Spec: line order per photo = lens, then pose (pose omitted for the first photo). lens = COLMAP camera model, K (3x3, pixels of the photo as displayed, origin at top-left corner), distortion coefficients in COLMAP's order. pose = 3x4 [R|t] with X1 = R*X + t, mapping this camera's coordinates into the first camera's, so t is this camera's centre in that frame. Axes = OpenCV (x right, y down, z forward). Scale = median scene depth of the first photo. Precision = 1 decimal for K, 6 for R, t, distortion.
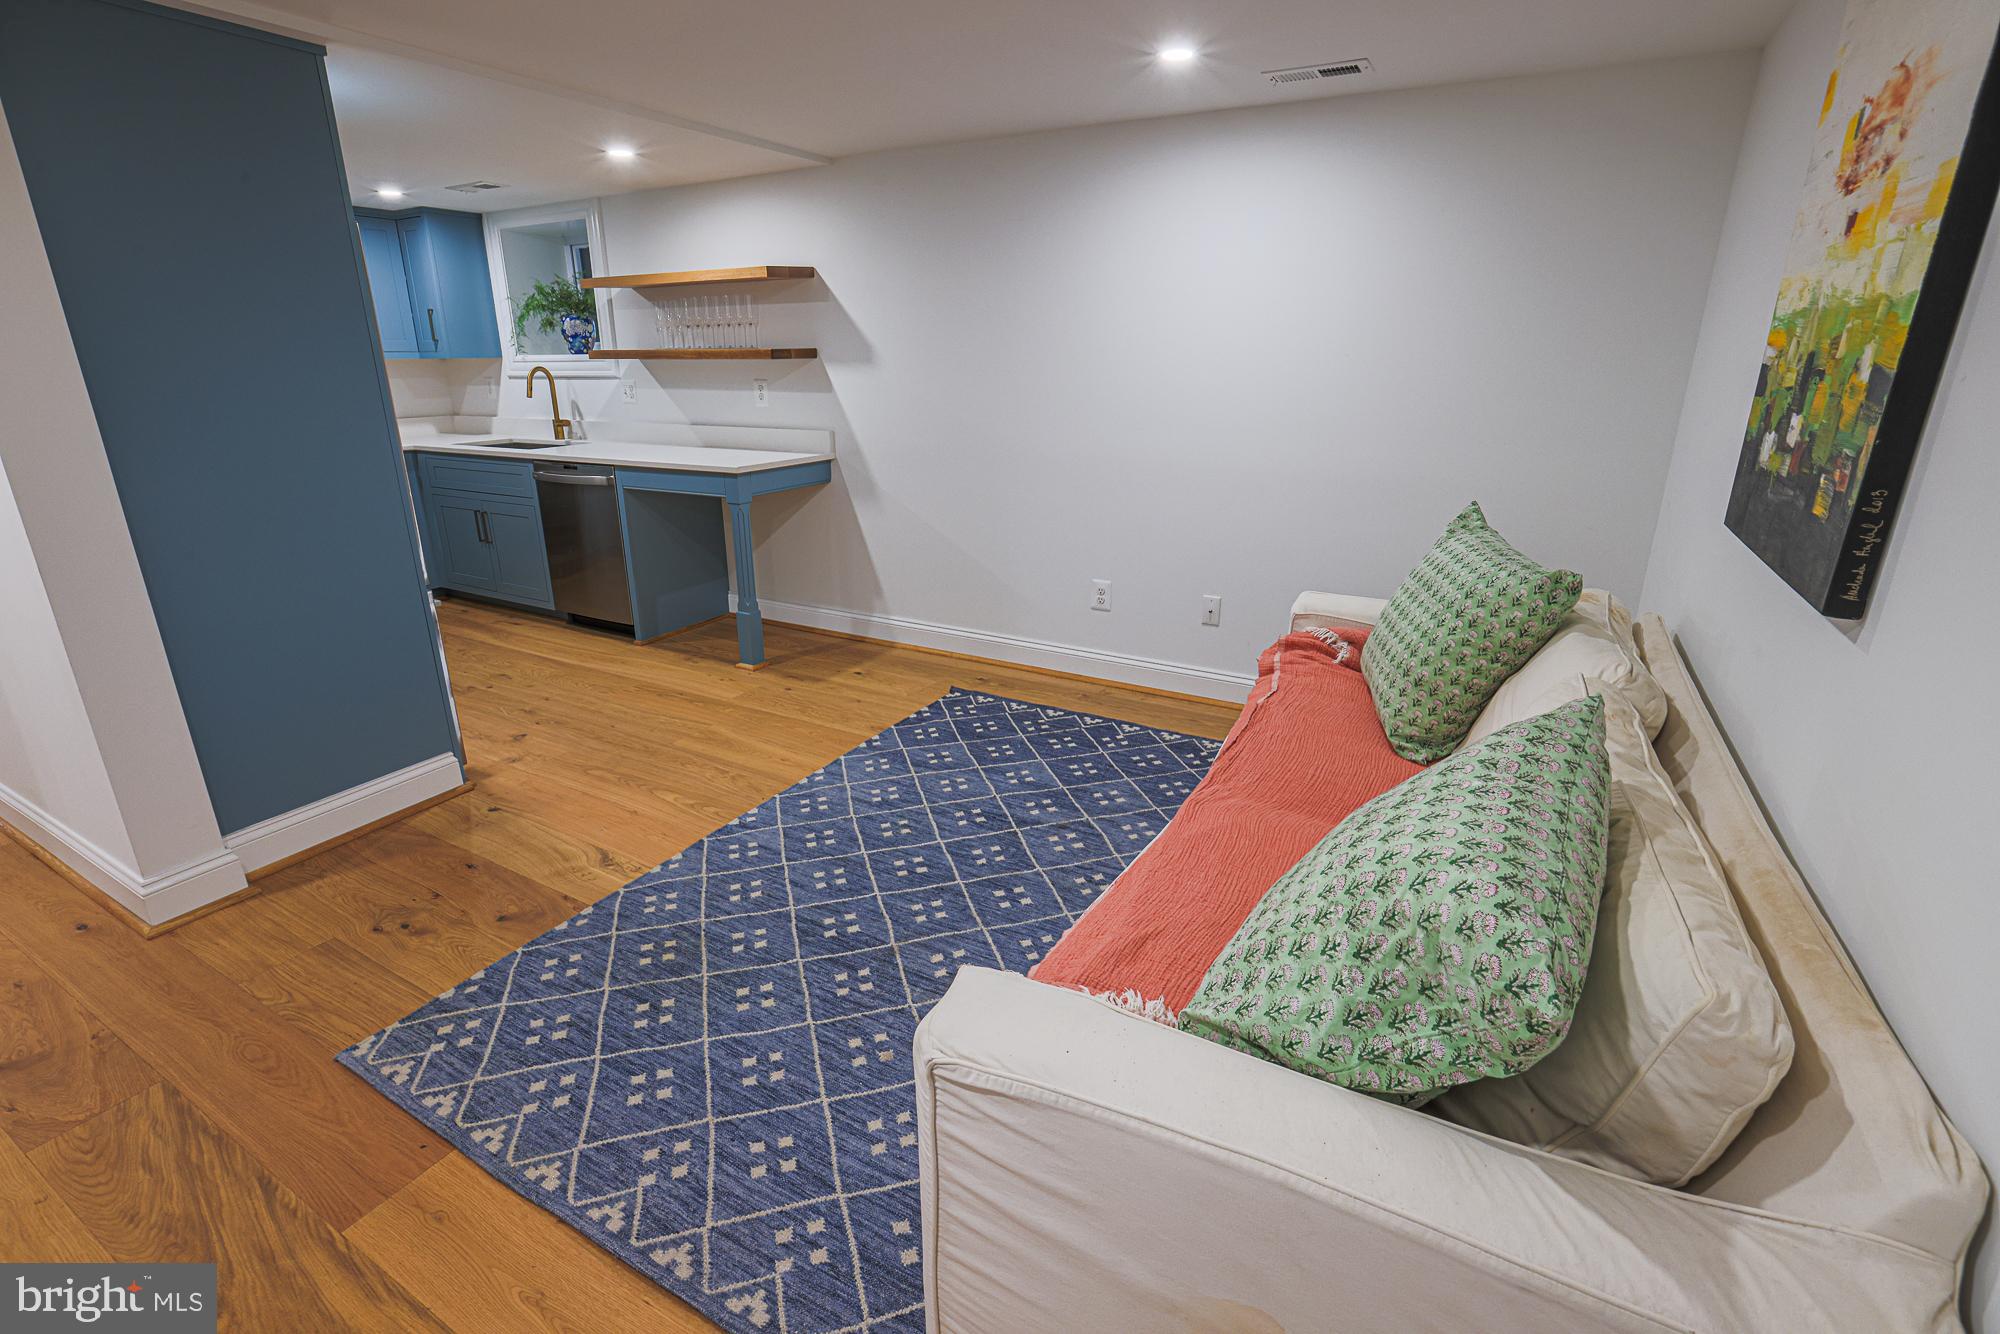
lens RADIAL K [[921.5, 0, 993.2], [0, 921.5, 647.8], [0, 0, 1]] dist [-0.048219, 0.025789]
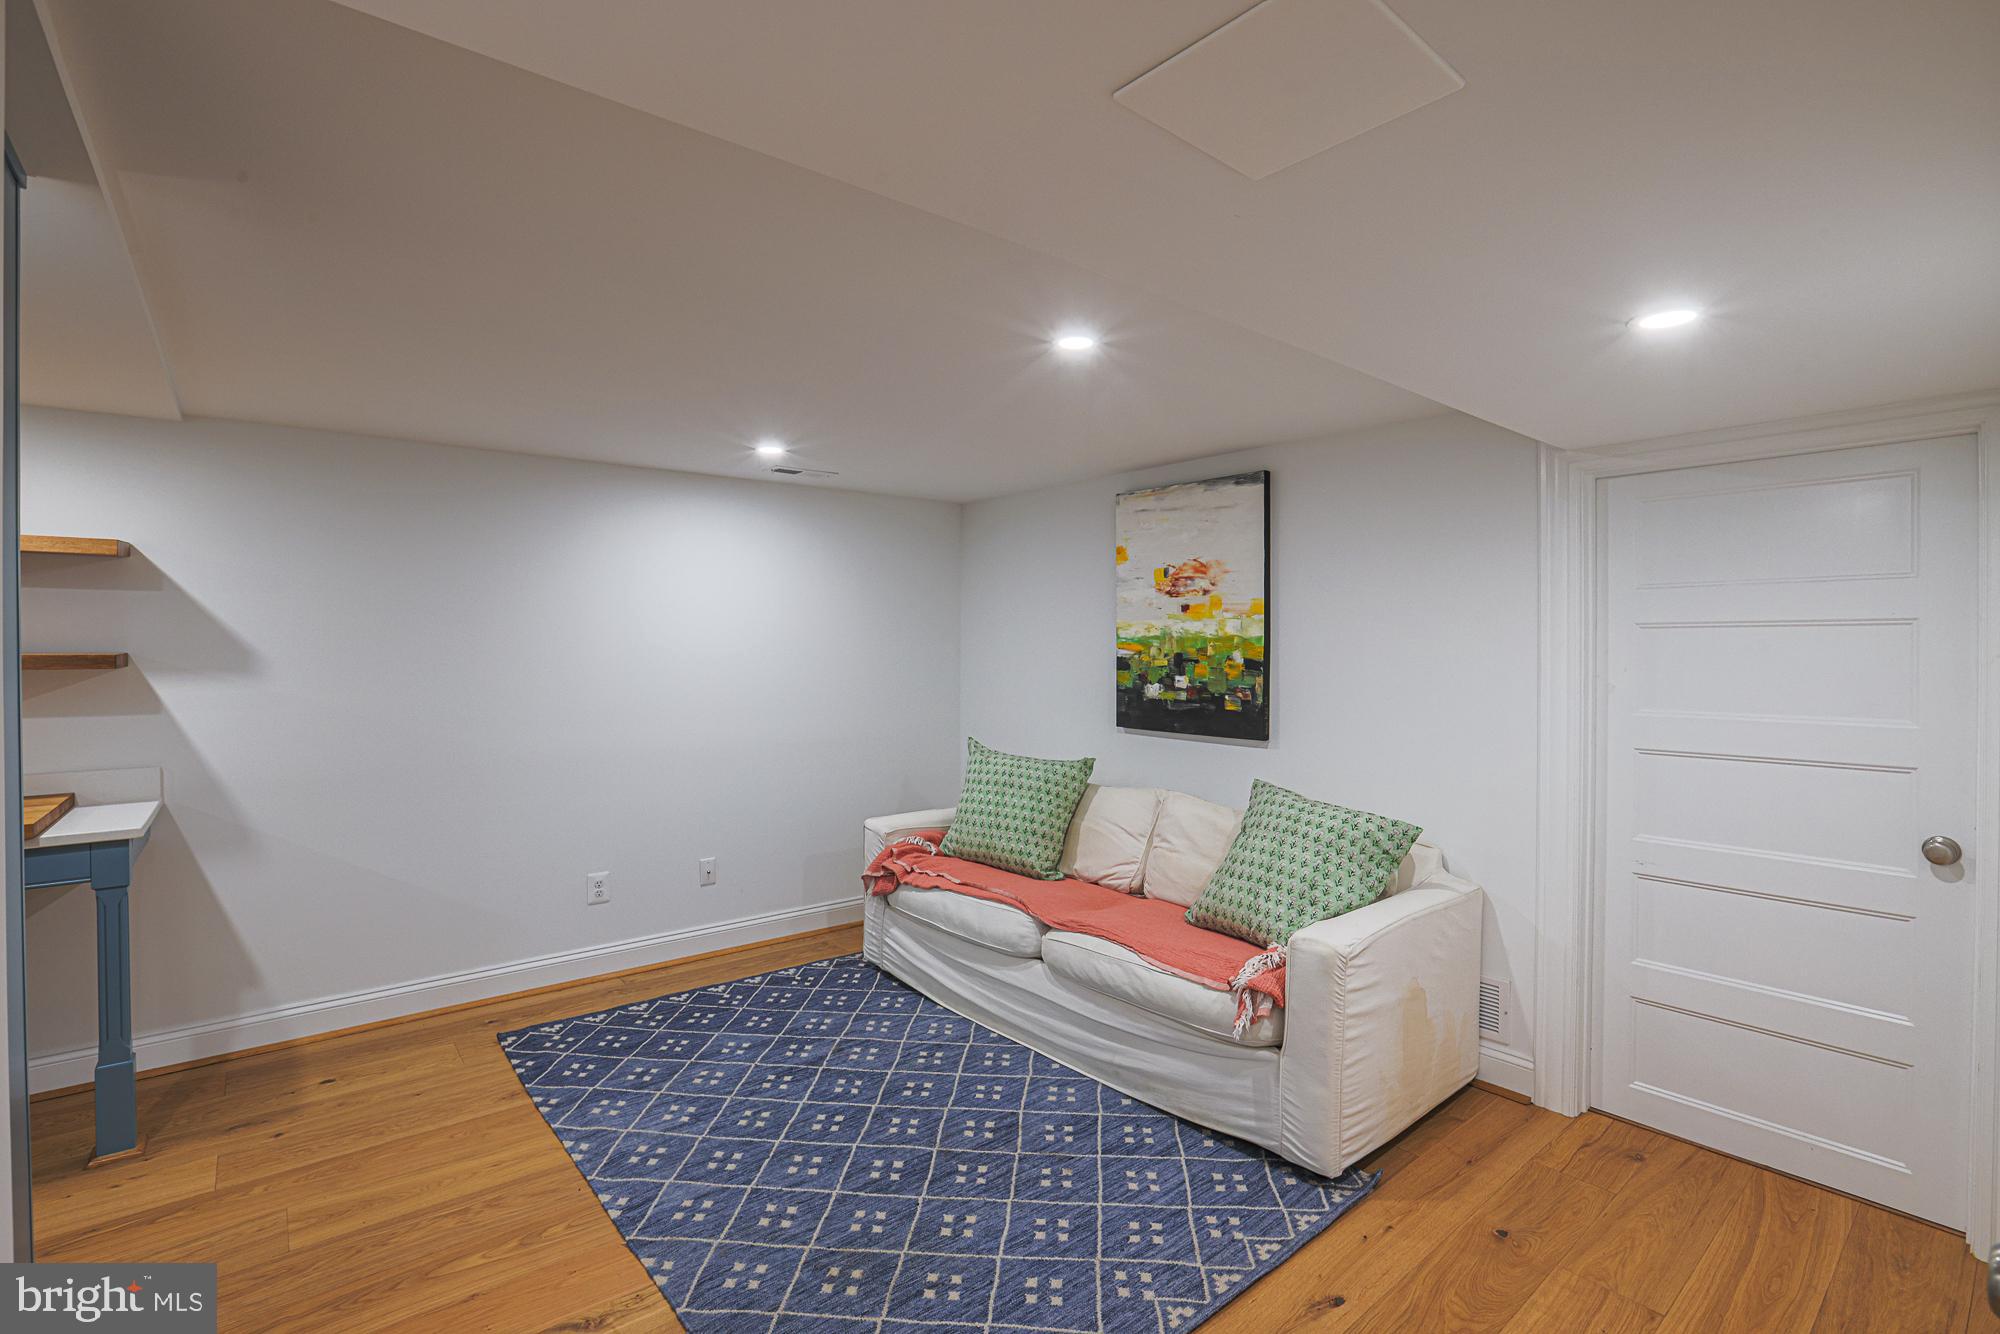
lens RADIAL K [[916.3, 0, 1000.0], [0, 916.3, 667.0], [0, 0, 1]] dist [-0.048334, 0.017559]
pose [[0.357192, -0.017684, 0.933864, -0.953510], [0.285508, 0.954033, -0.091138, -0.107333], [-0.889325, 0.299180, 0.345822, 0.299855]]
